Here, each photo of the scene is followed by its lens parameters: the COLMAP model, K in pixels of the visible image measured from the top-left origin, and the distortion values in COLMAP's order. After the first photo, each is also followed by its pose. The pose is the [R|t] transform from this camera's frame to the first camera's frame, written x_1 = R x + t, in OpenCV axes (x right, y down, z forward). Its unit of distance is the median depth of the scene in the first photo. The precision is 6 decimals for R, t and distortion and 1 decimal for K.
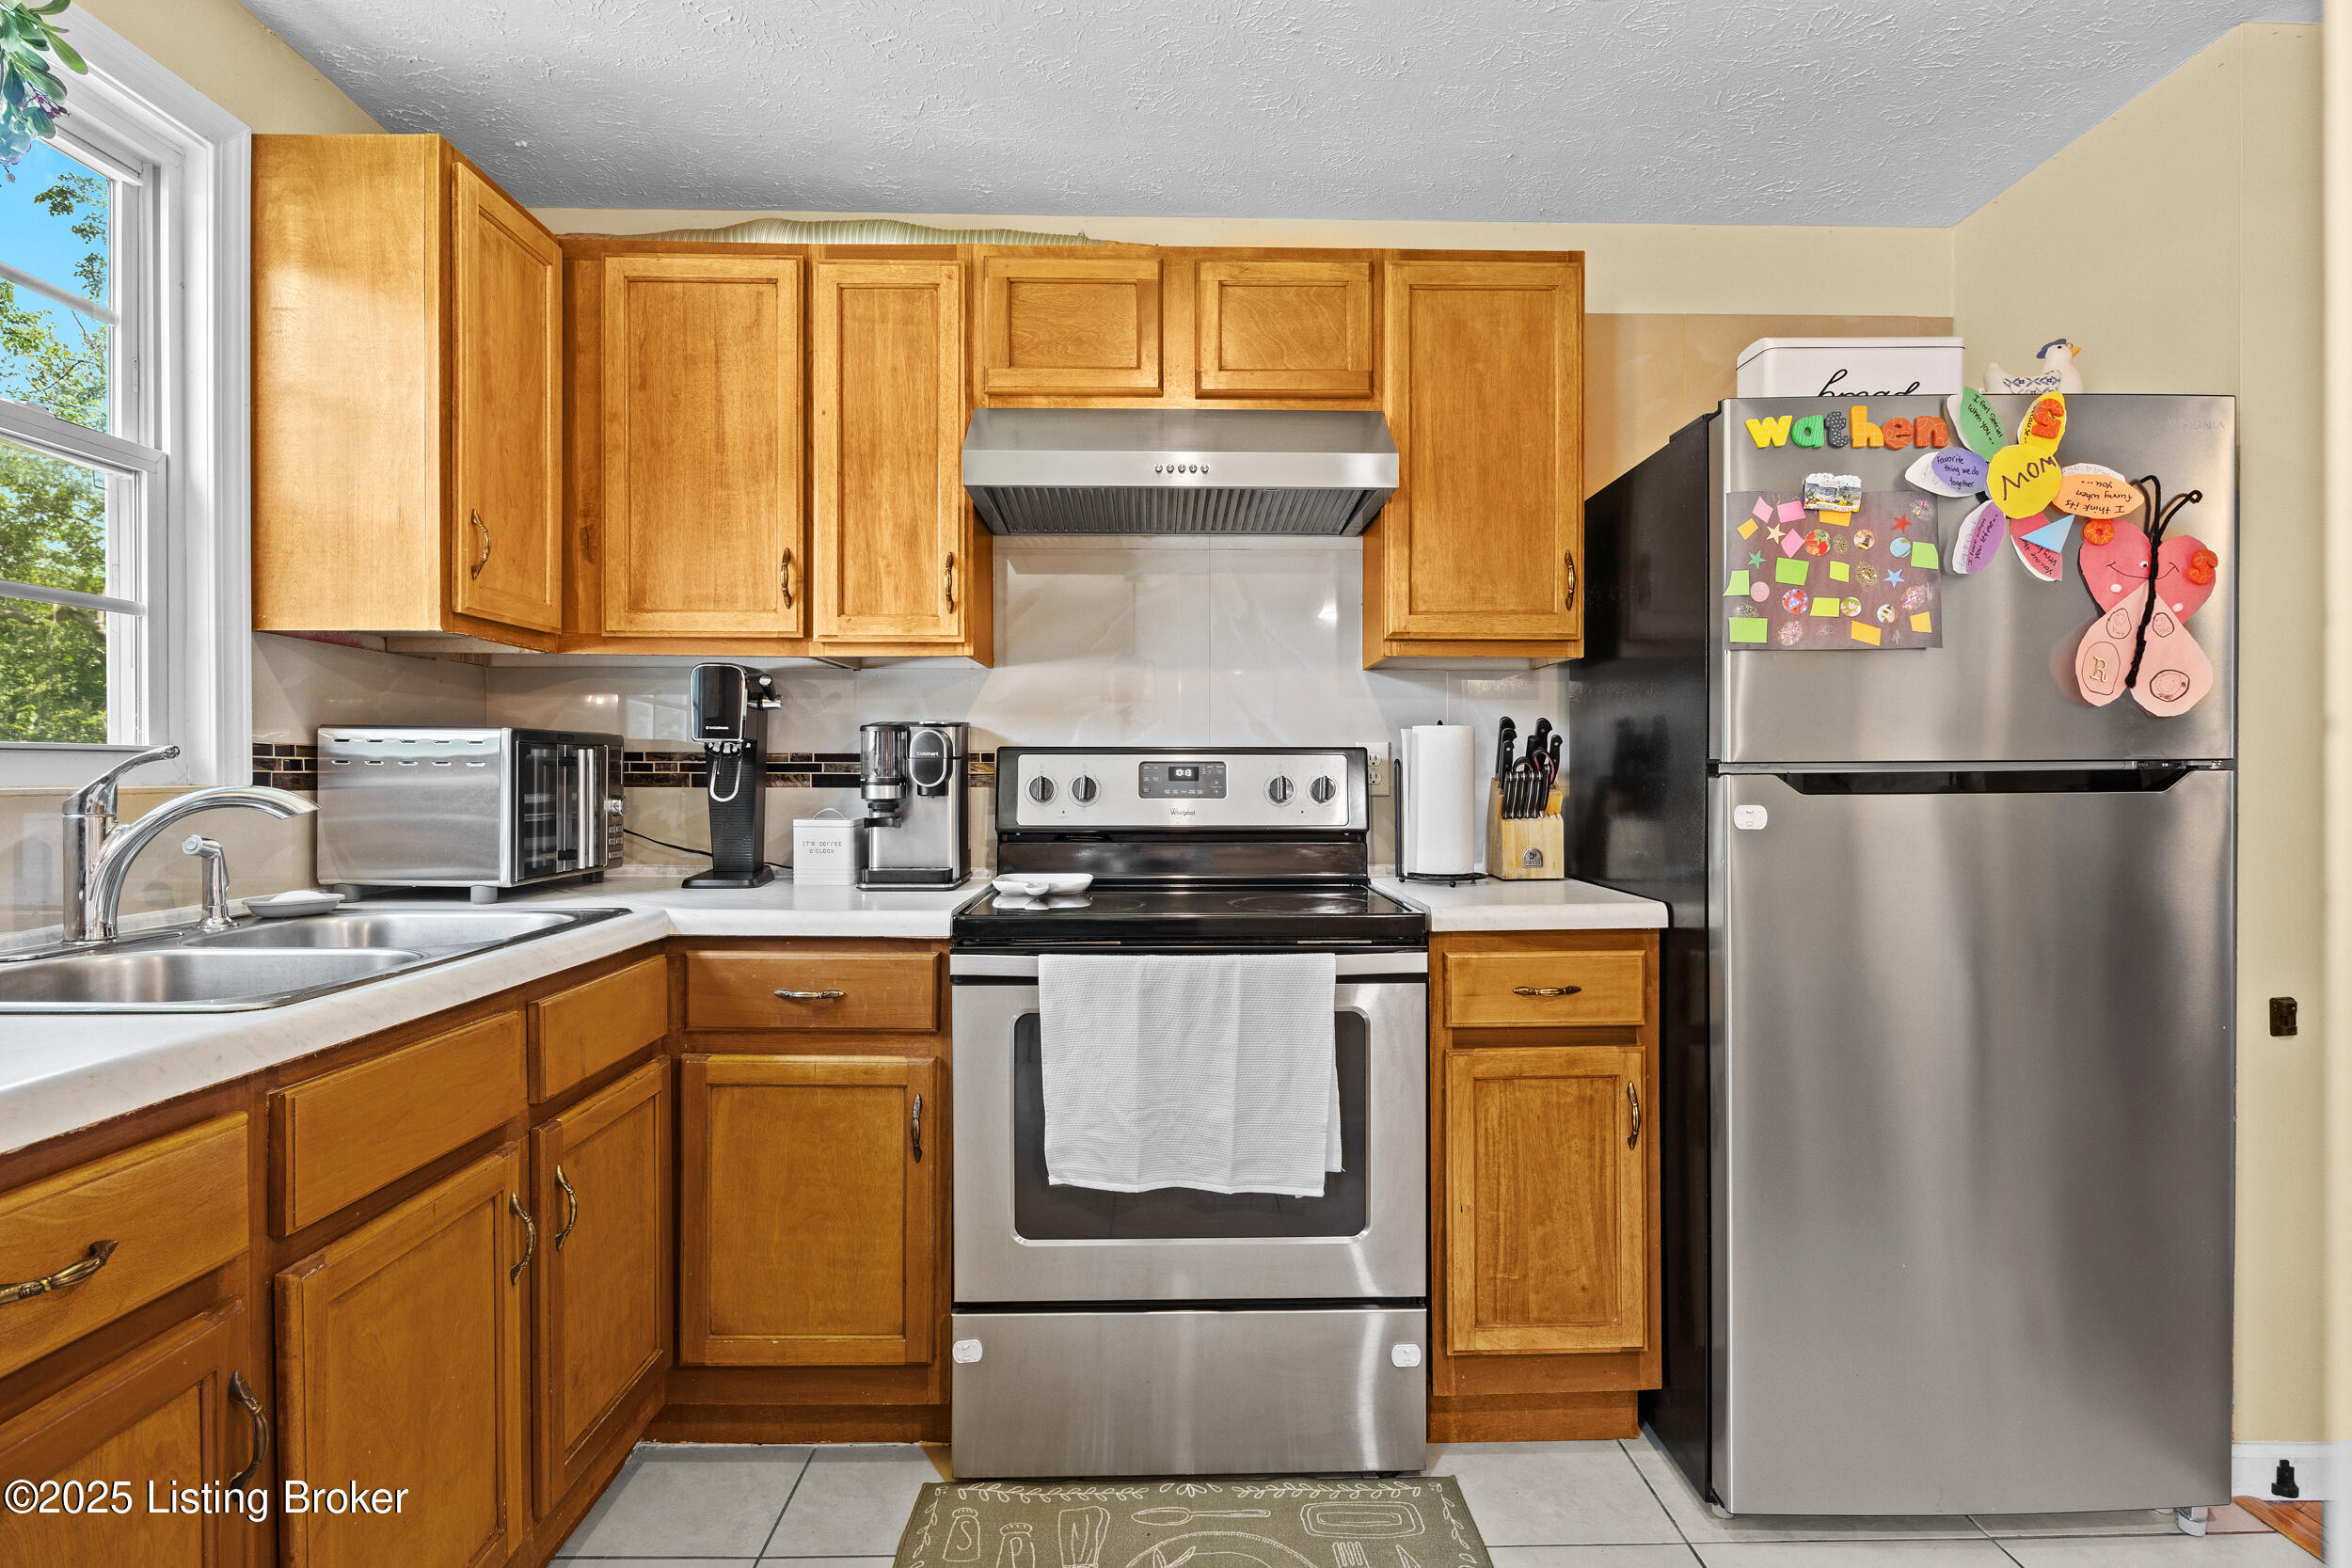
lens RADIAL K [[1258.6, 0, 1185.0], [0, 1258.6, 781.7], [0, 0, 1]] dist [-0.004998, -0.002397]
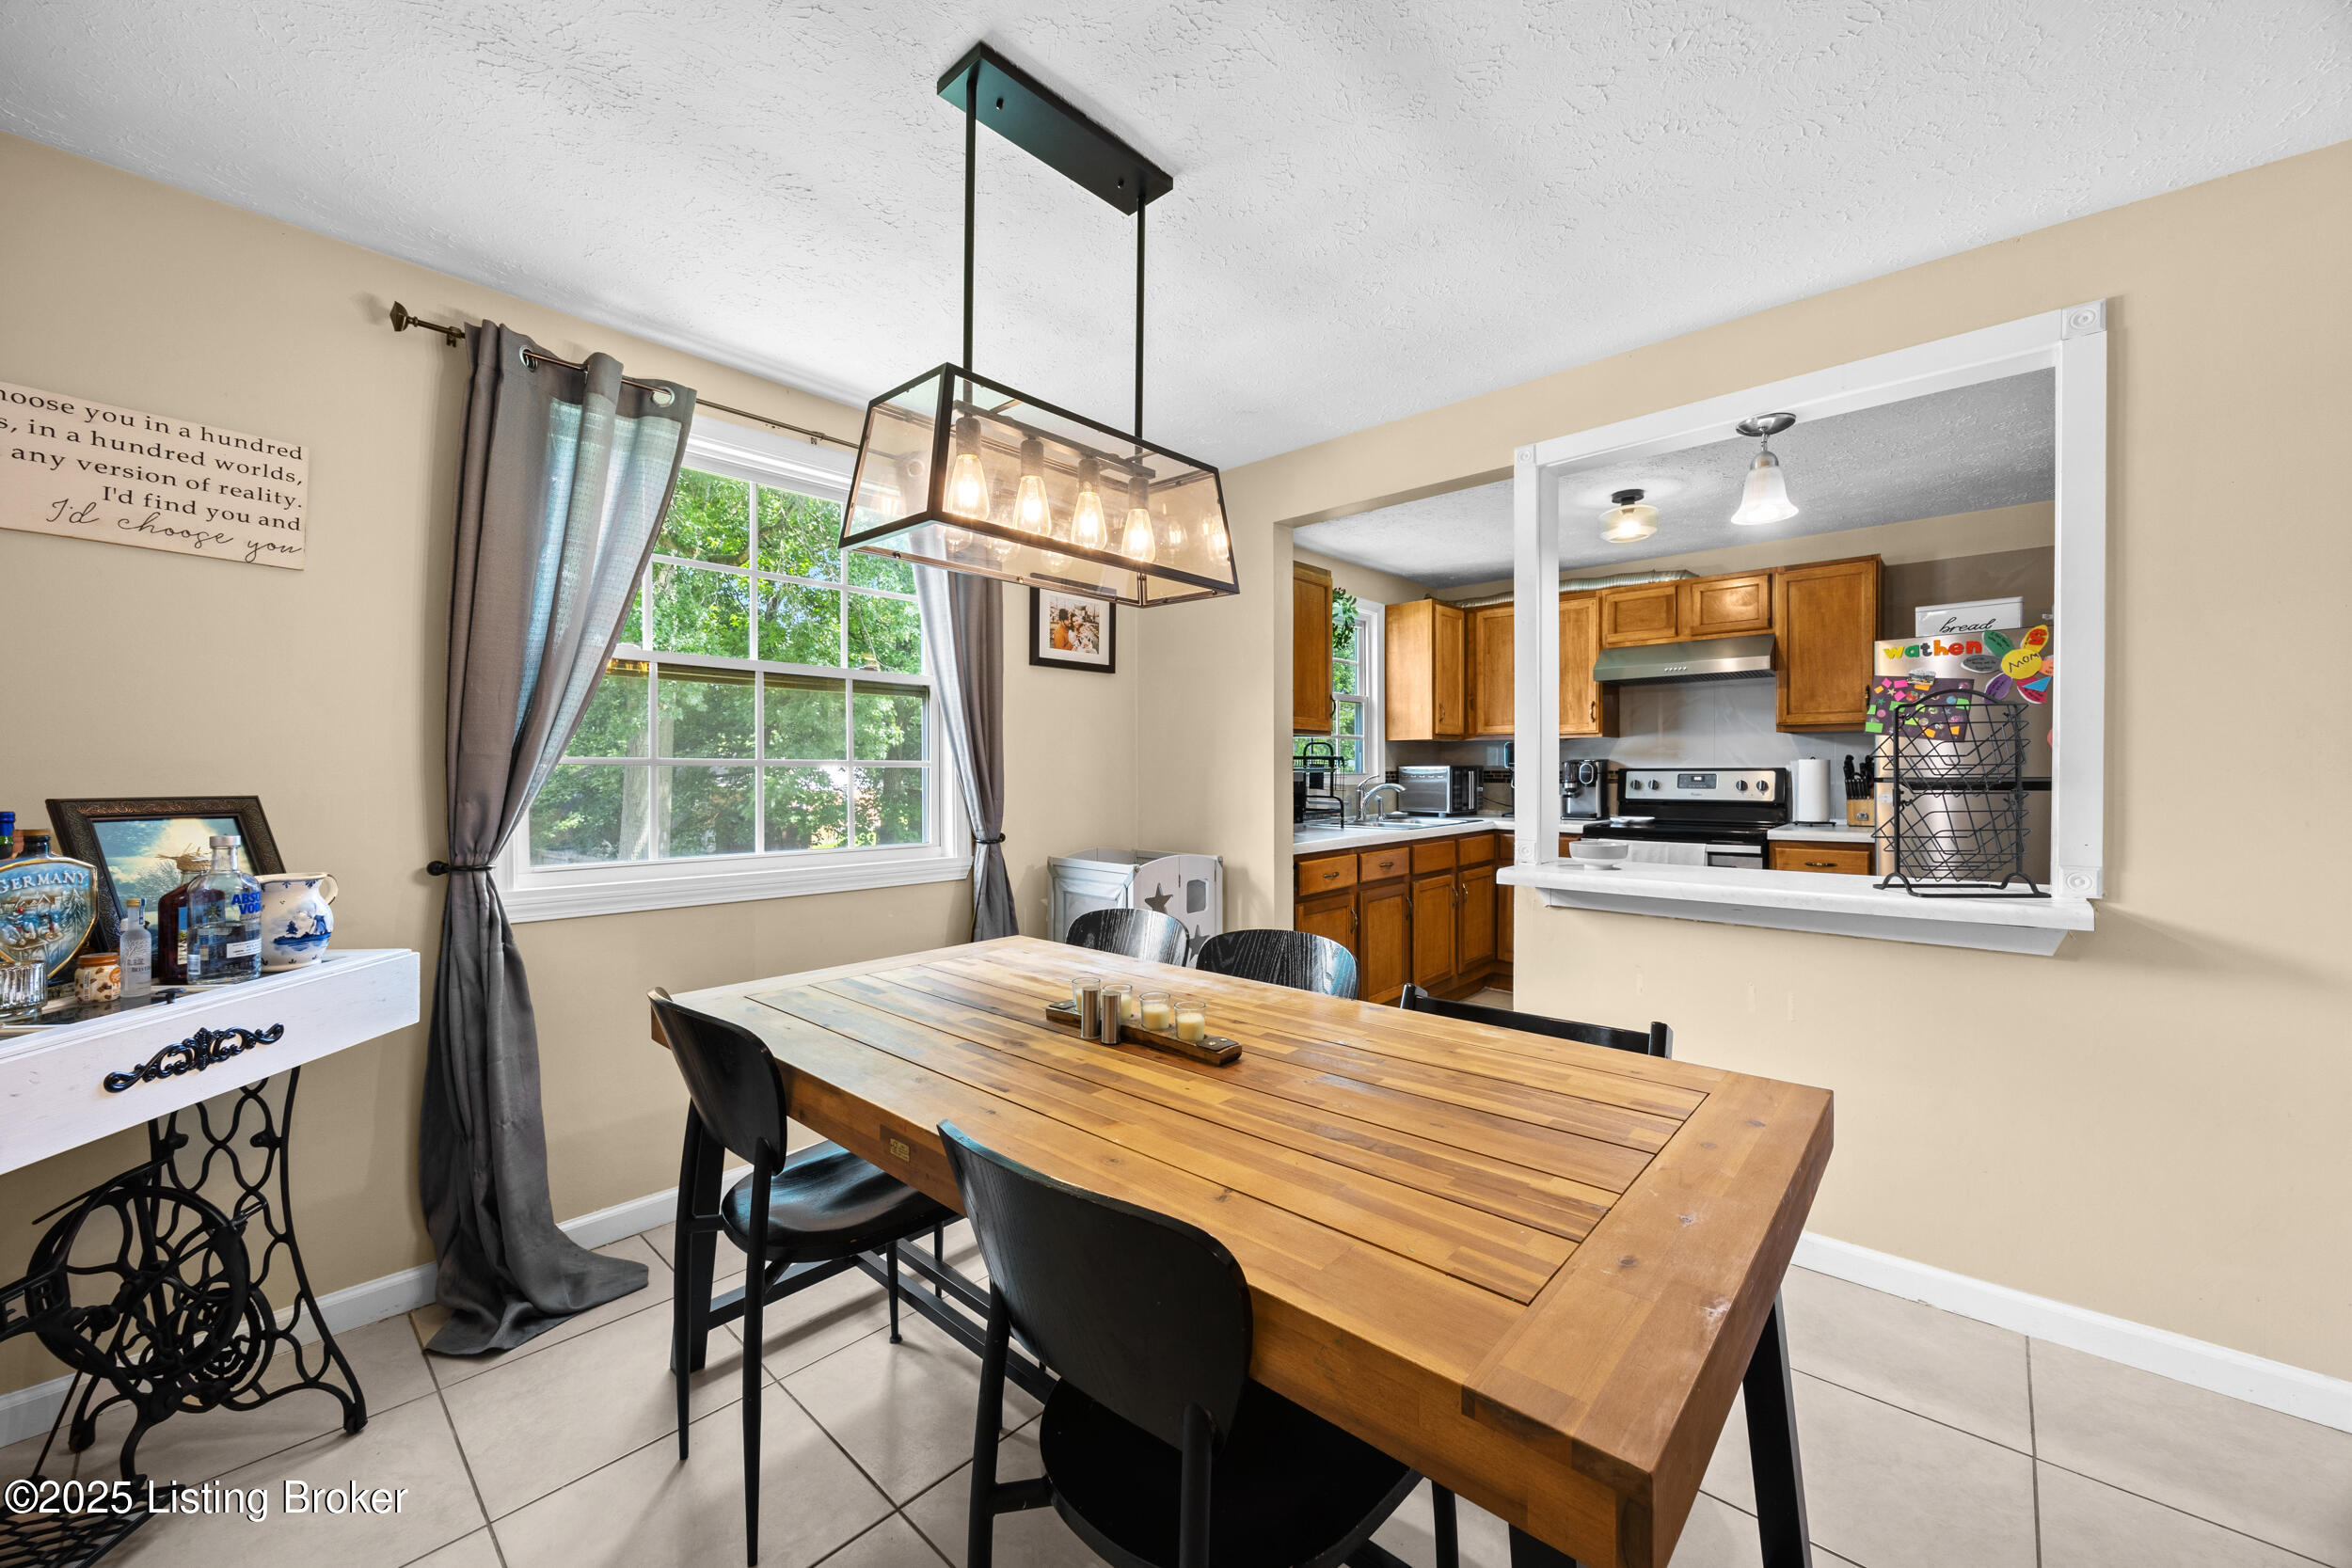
lens RADIAL K [[894.1, 0, 1181.8], [0, 894.1, 774.5], [0, 0, 1]] dist [-0.008576, 0.000968]
pose [[0.718457, 0.001077, -0.695571, 0.617777], [0.002691, 0.999987, 0.004328, -0.032066], [0.695566, -0.004981, 0.718445, -1.231998]]
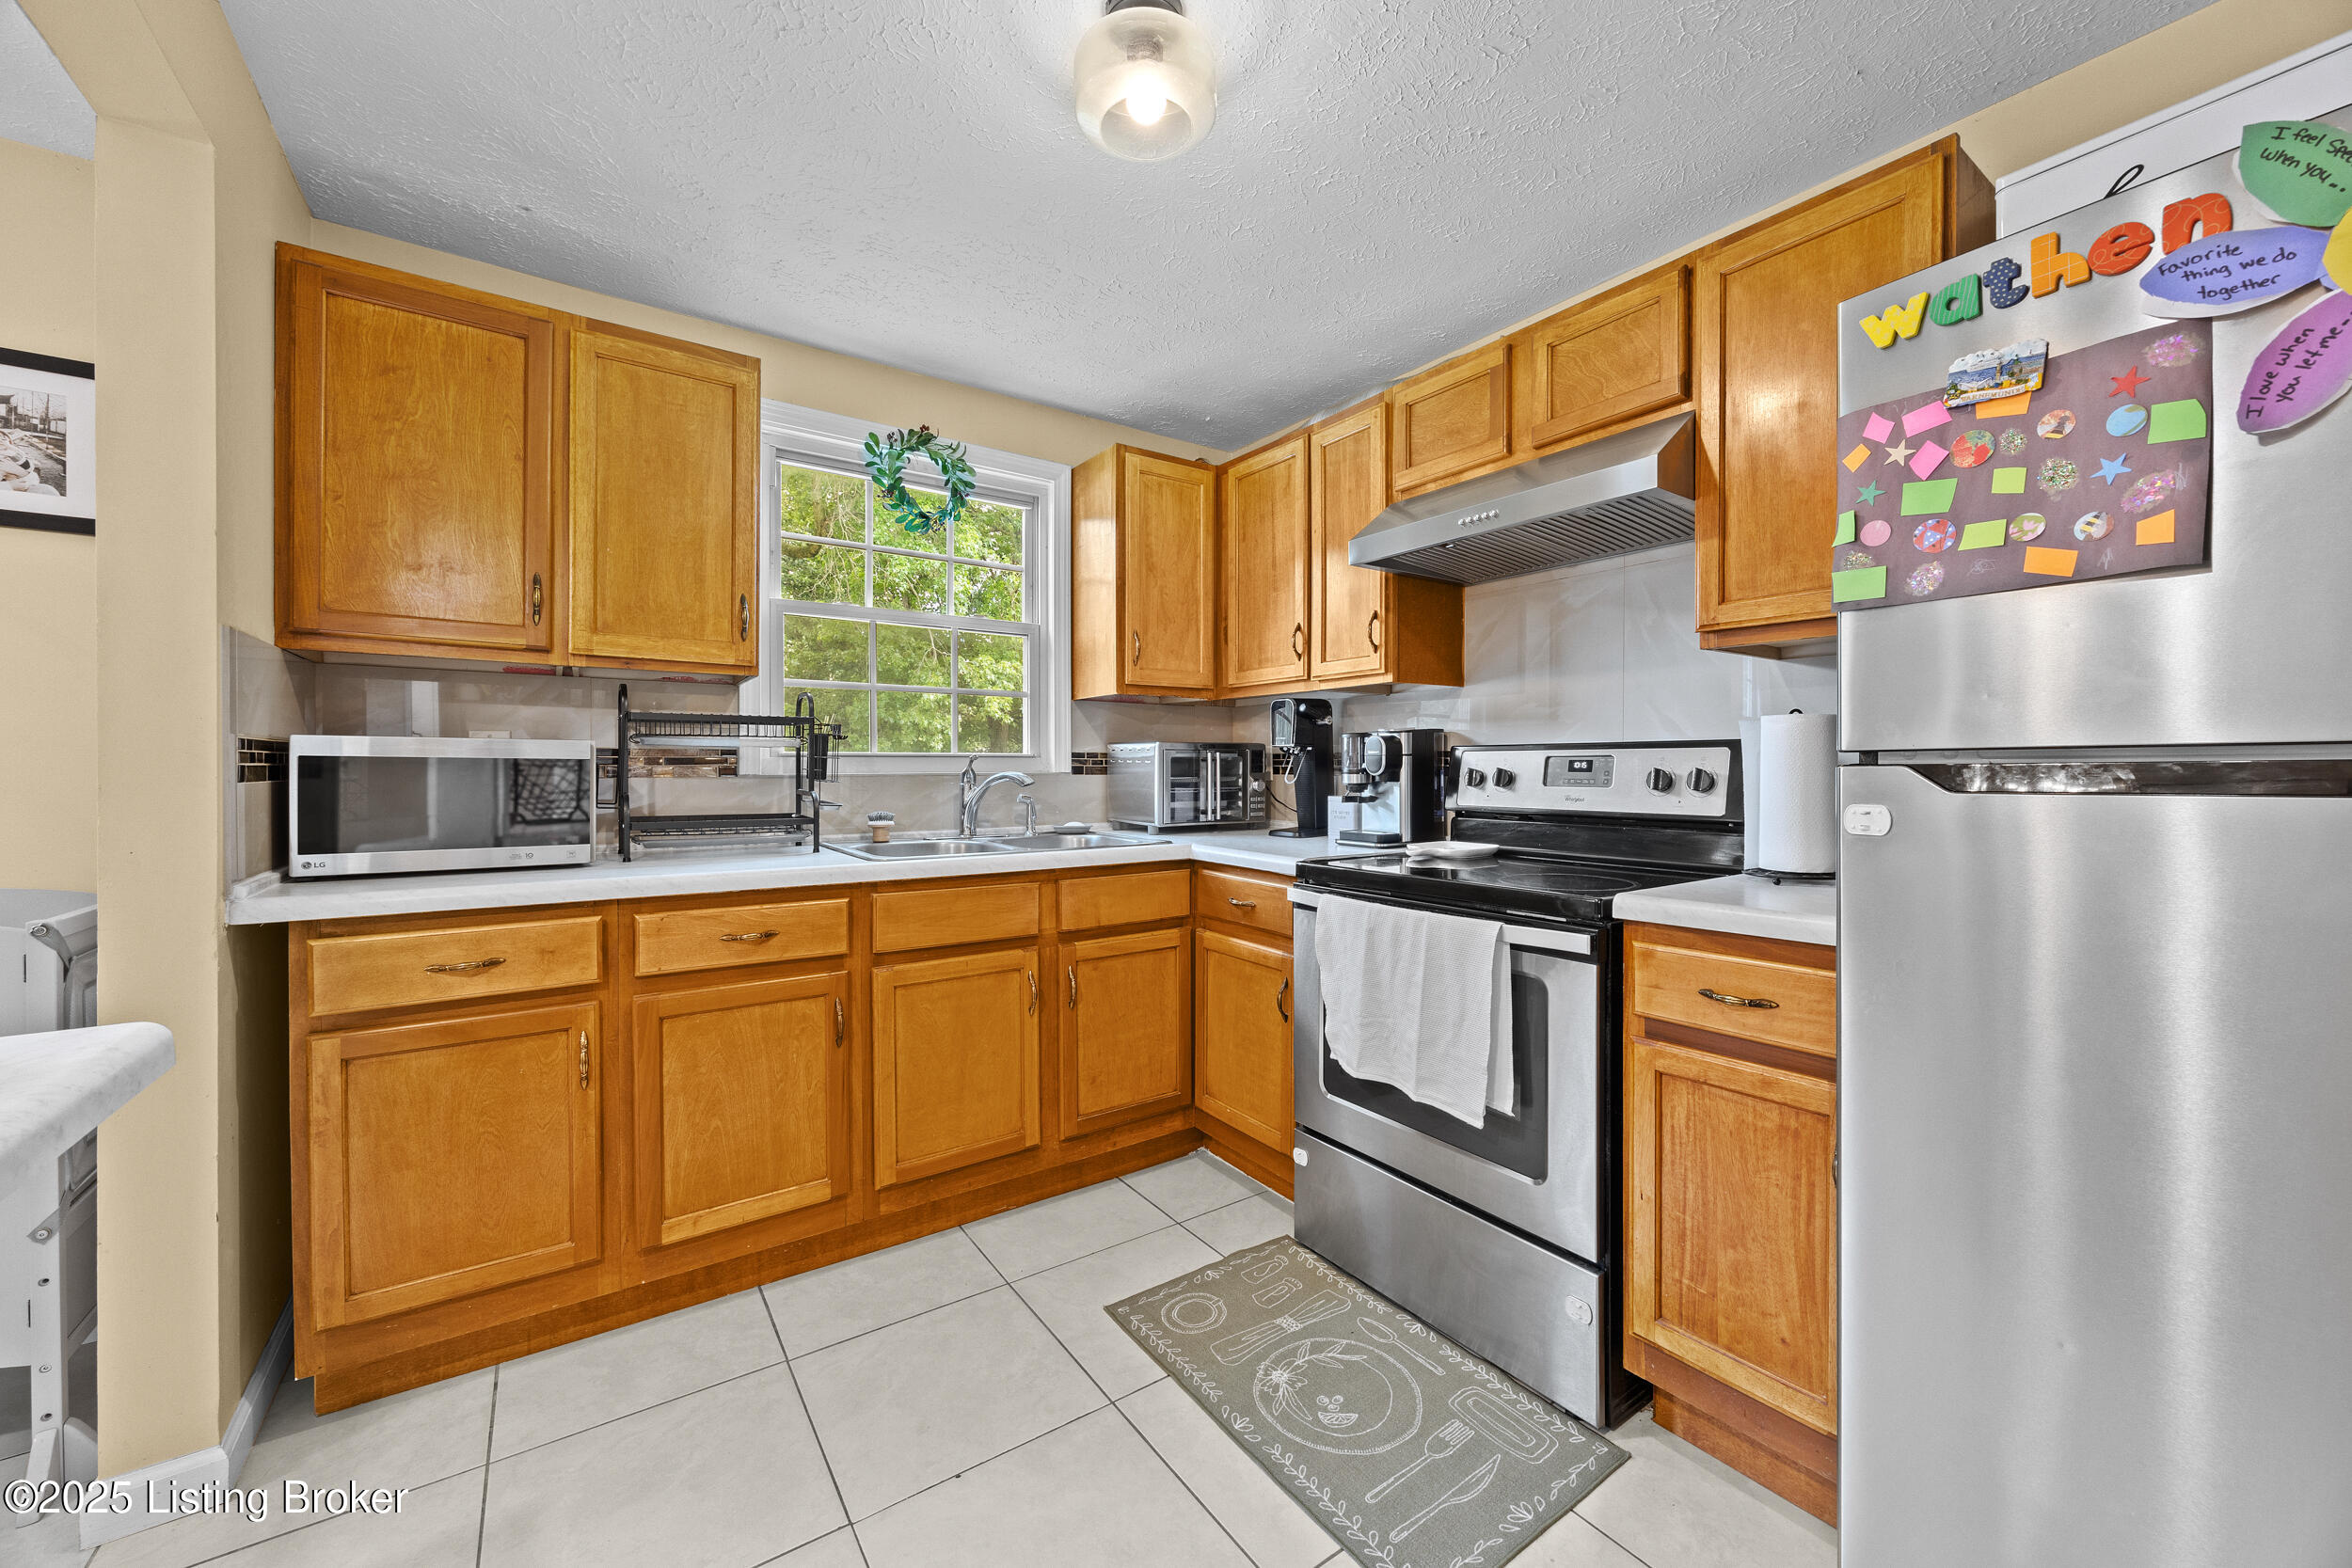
lens RADIAL K [[894.1, 0, 1184.9], [0, 894.1, 775.0], [0, 0, 1]] dist [-0.008576, 0.000968]
pose [[0.555750, 0.006767, -0.831322, 0.604451], [-0.004984, 0.999976, 0.004808, -0.000349], [0.831334, 0.001471, 0.555771, 0.294593]]
